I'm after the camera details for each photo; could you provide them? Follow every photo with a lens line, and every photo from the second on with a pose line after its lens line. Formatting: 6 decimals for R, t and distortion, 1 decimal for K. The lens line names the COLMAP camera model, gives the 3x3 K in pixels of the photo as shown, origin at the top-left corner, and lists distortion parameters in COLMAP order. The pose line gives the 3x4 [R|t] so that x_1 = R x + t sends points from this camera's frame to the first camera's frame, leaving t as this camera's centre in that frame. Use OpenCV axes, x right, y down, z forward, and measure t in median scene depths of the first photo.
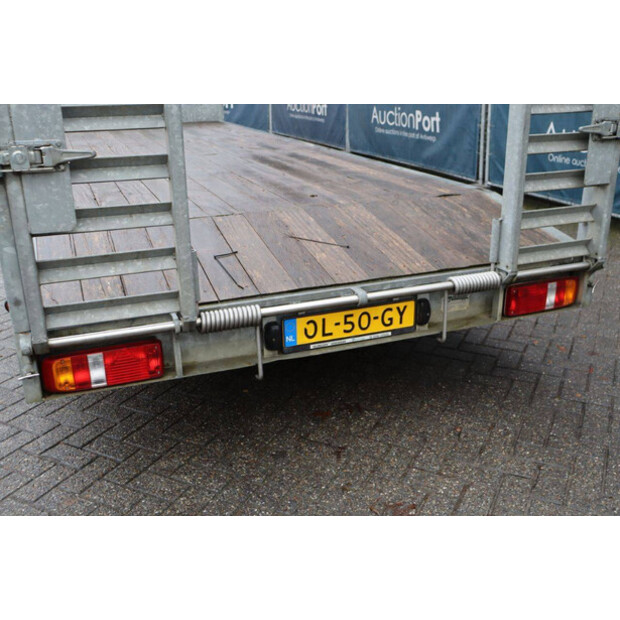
lens RADIAL K [[643.1, 0, 309.6], [0, 643.1, 307.9], [0, 0, 1]] dist [-0.033388, 0.000000]
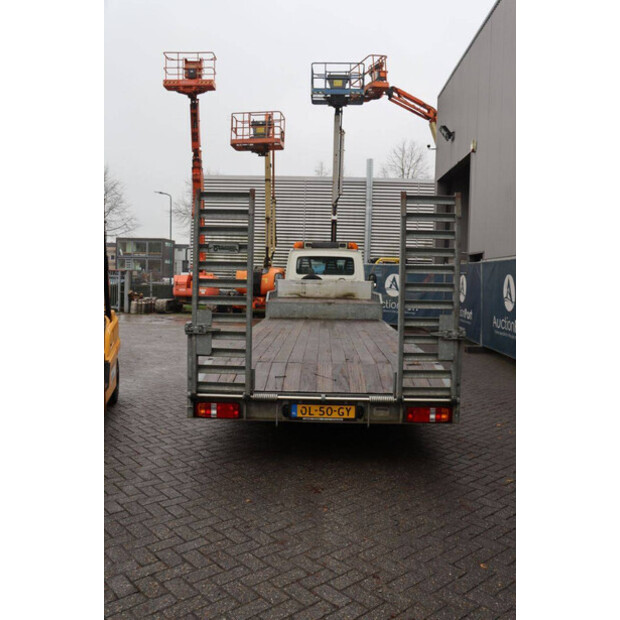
lens RADIAL K [[557.0, 0, 310.3], [0, 557.0, 308.4], [0, 0, 1]] dist [-0.129906, 0.029077]
pose [[0.919701, 0.049195, -0.389525, 0.739670], [-0.161197, 0.951957, -0.260372, 0.187788], [0.358002, 0.302255, 0.883446, -0.810659]]
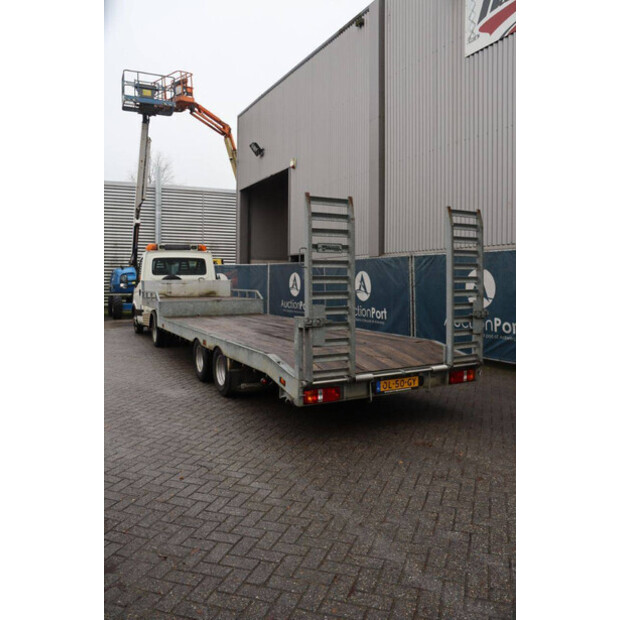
lens RADIAL K [[505.5, 0, 309.6], [0, 505.5, 309.1], [0, 0, 1]] dist [-0.123009, 0.034327]
pose [[0.993597, 0.000891, 0.112975, -0.532642], [0.031854, 0.957192, -0.287695, 0.311983], [-0.108395, 0.289452, 0.951035, -1.043812]]
